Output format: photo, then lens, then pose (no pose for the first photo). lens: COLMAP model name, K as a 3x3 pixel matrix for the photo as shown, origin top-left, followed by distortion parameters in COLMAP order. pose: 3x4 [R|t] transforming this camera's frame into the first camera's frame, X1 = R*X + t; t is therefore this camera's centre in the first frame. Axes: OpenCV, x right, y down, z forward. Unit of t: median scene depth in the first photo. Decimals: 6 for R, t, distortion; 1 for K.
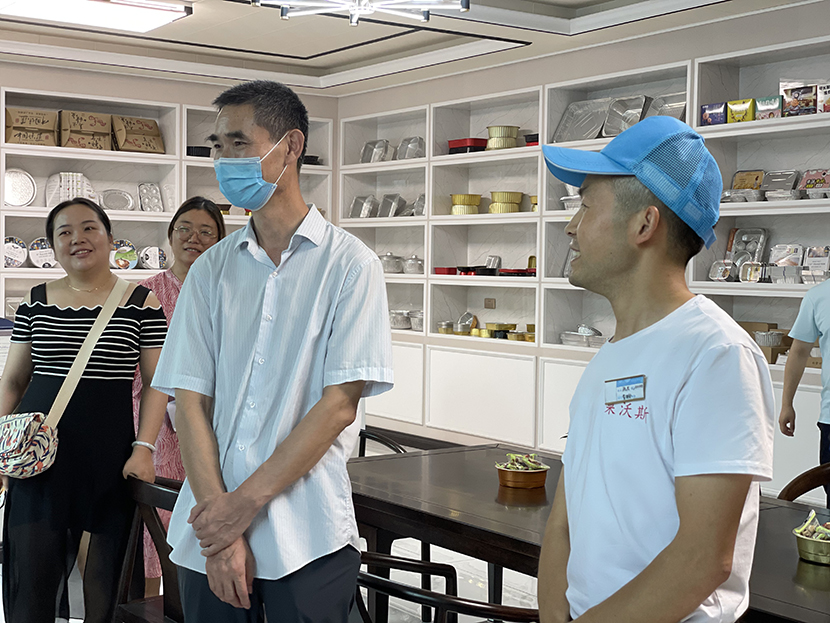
lens RADIAL K [[1269.5, 0, 415.8], [0, 1269.5, 311.9], [0, 0, 1]] dist [-0.022293, 0.000000]
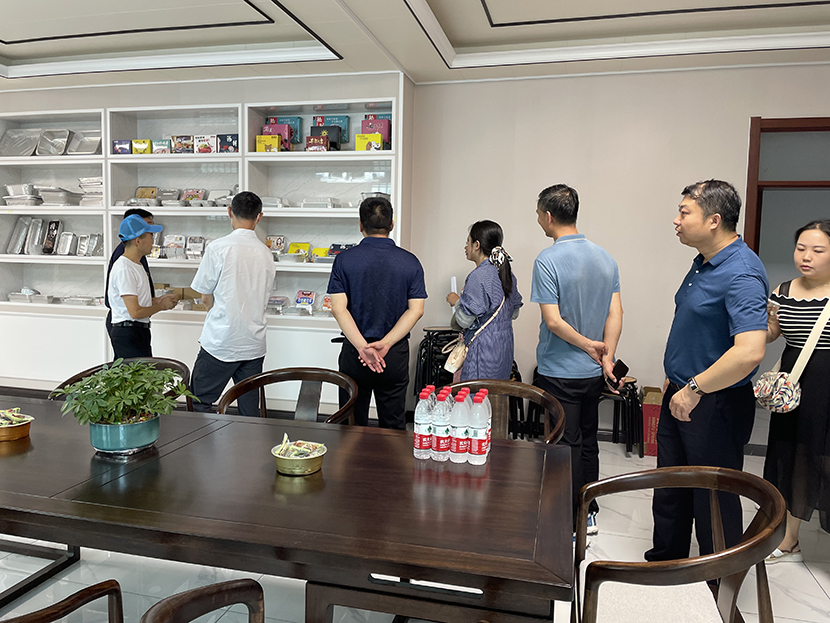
lens RADIAL K [[617.7, 0, 416.3], [0, 617.7, 306.3], [0, 0, 1]] dist [0.000505, -0.004594]
pose [[0.747346, -0.046538, 0.662803, -0.001735], [0.009437, 0.998187, 0.059445, -0.006141], [-0.664368, -0.038171, 0.746431, 0.205656]]
